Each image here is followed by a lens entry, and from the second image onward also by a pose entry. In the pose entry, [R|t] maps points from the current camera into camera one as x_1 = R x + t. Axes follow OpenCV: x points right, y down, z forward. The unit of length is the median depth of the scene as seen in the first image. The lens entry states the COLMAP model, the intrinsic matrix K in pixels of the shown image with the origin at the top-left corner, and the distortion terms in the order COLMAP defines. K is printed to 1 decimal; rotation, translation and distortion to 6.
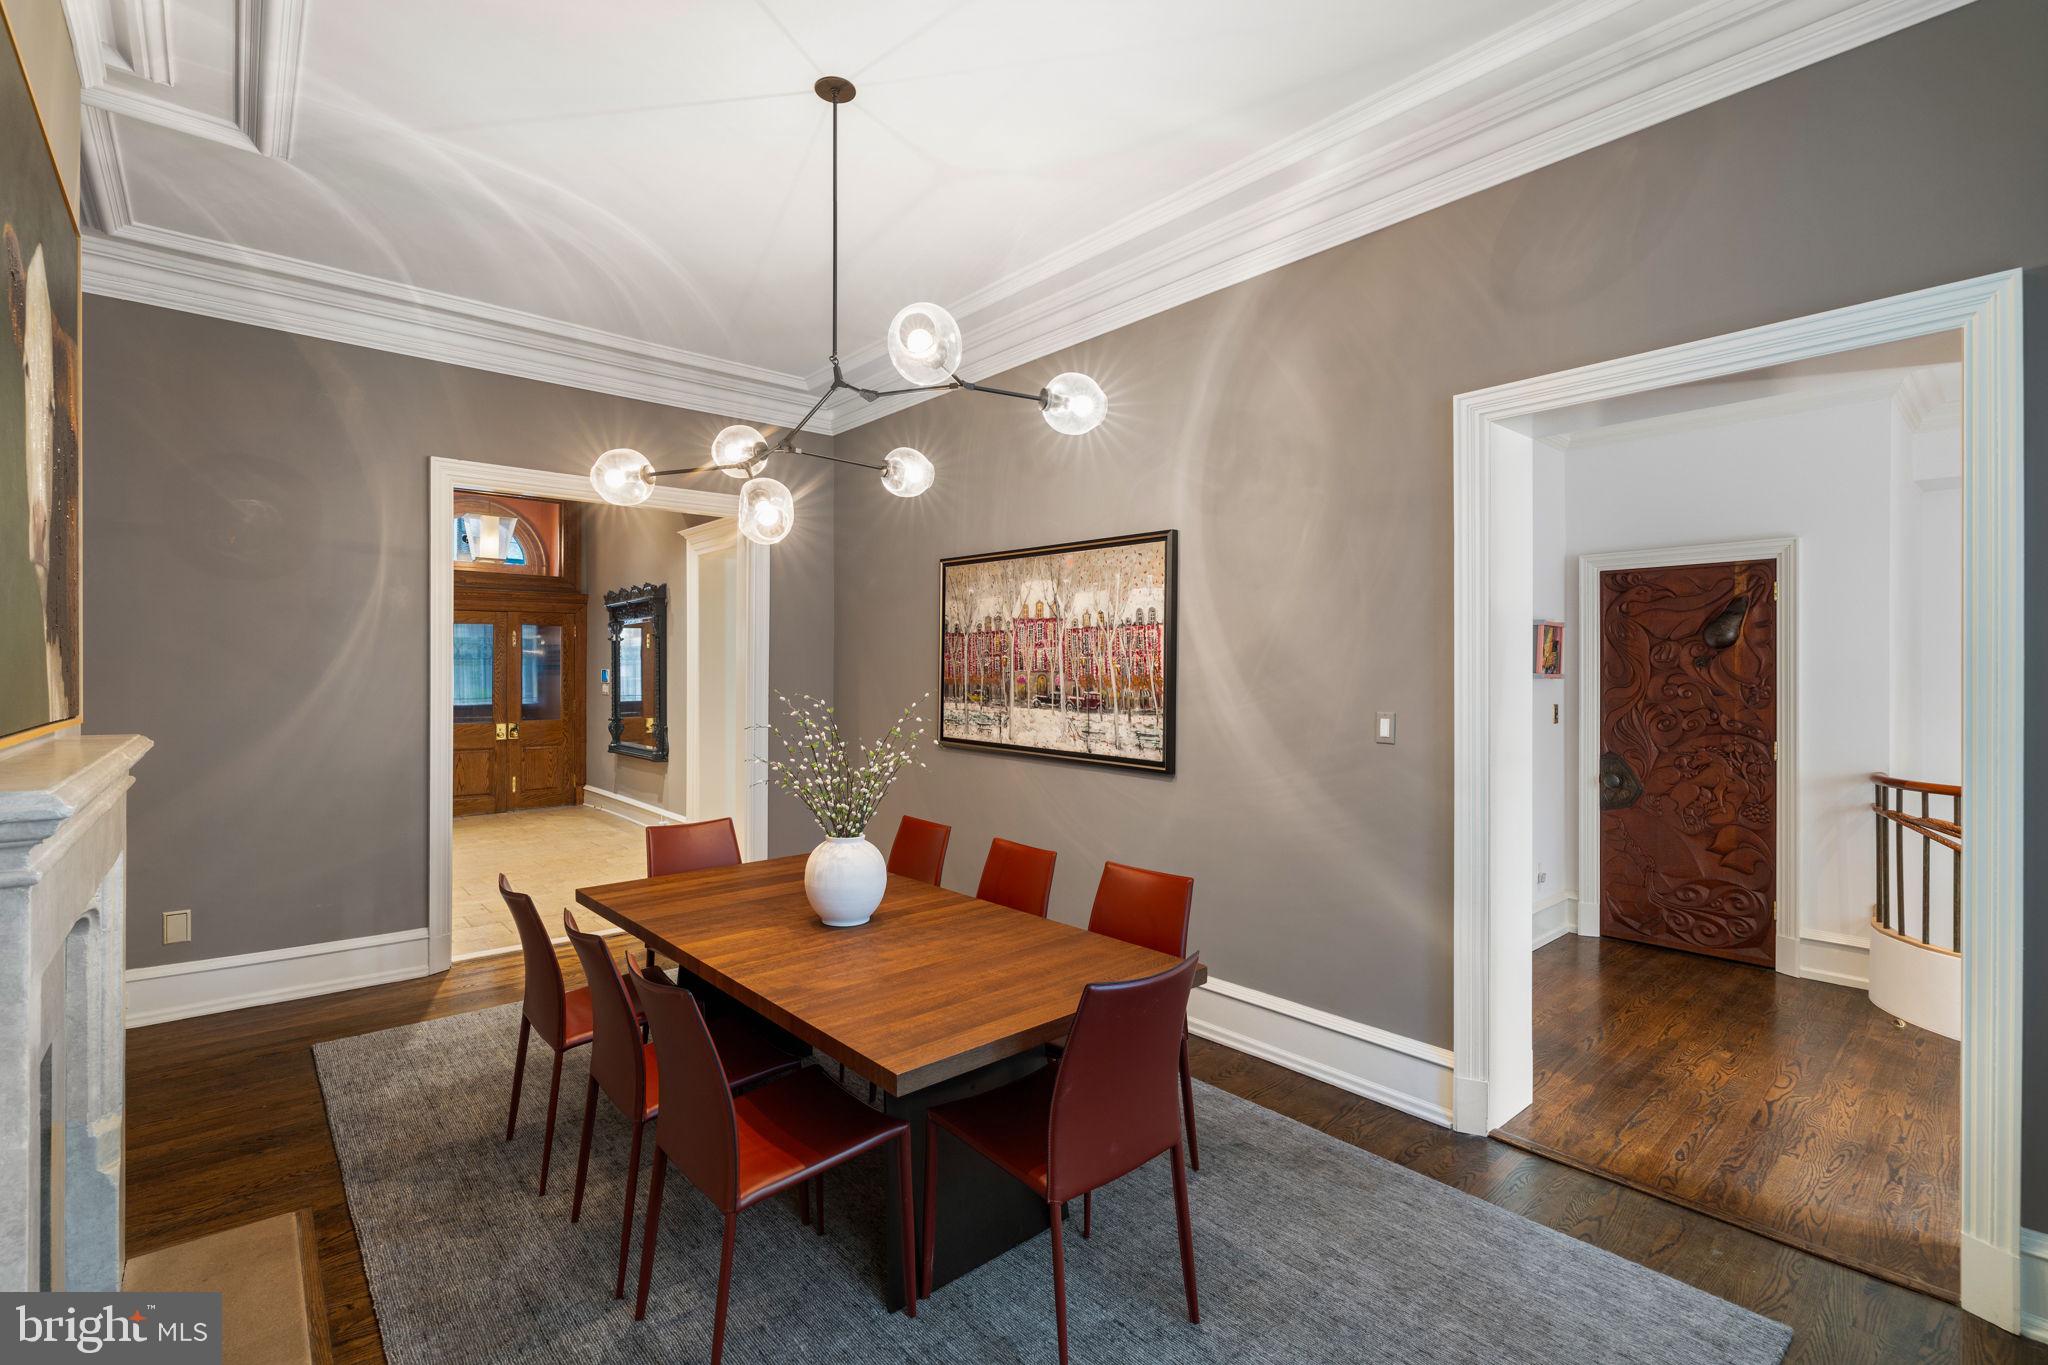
lens RADIAL K [[929.1, 0, 1013.3], [0, 929.1, 673.6], [0, 0, 1]] dist [-0.019488, 0.002680]
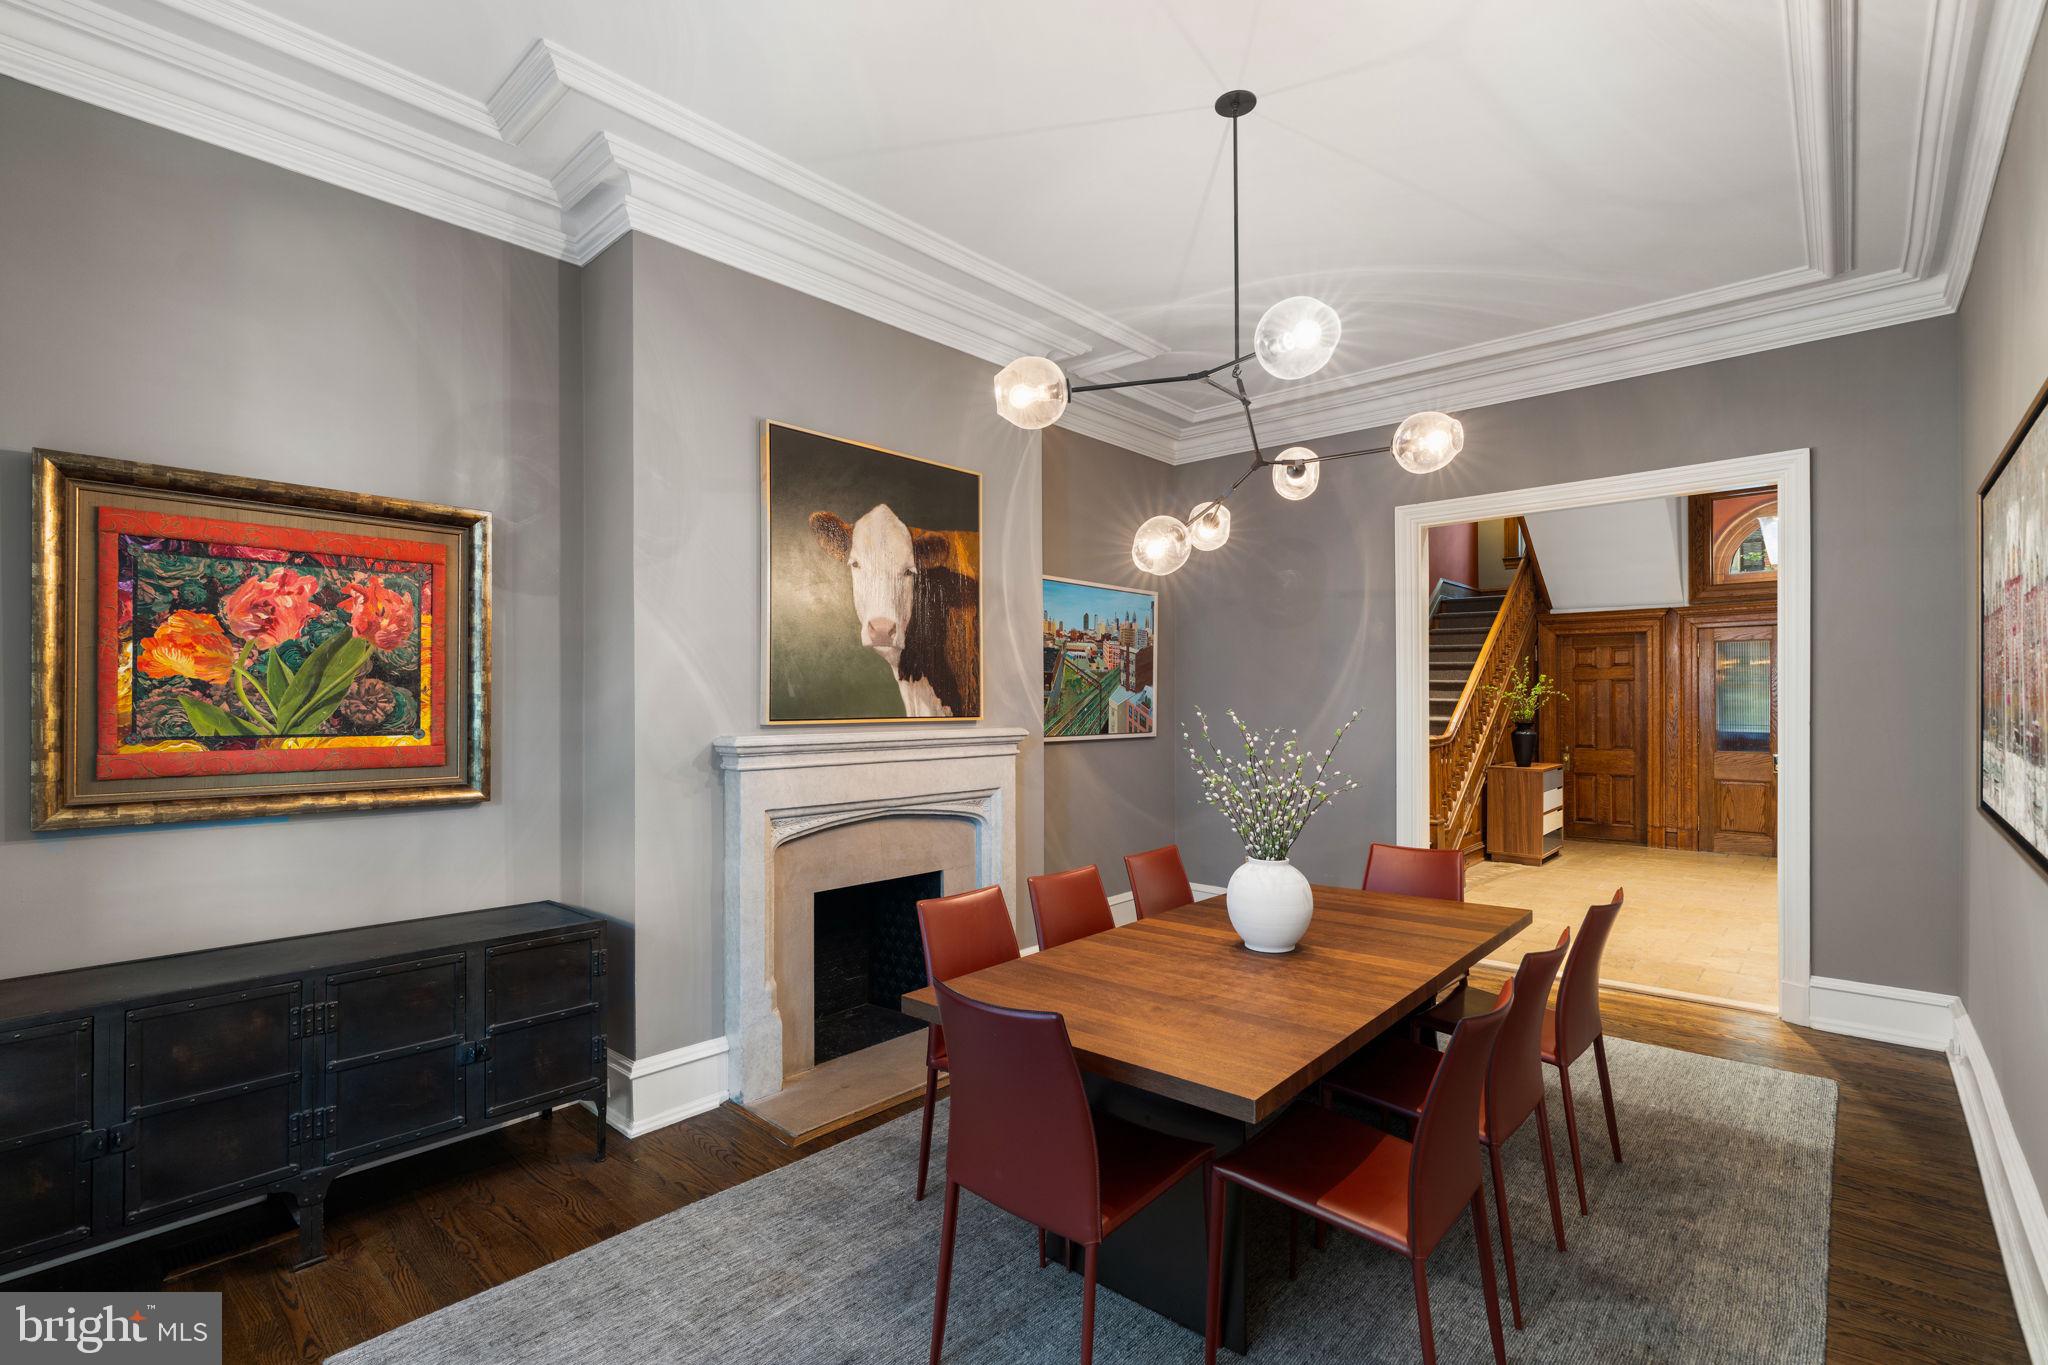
lens RADIAL K [[951.9, 0, 1021.7], [0, 951.9, 700.0], [0, 0, 1]] dist [-0.006097, -0.000438]
pose [[0.120296, -0.007293, -0.992711, 0.504045], [0.004171, 0.999968, -0.006841, 0.013095], [0.992729, -0.003318, 0.120323, 0.398123]]
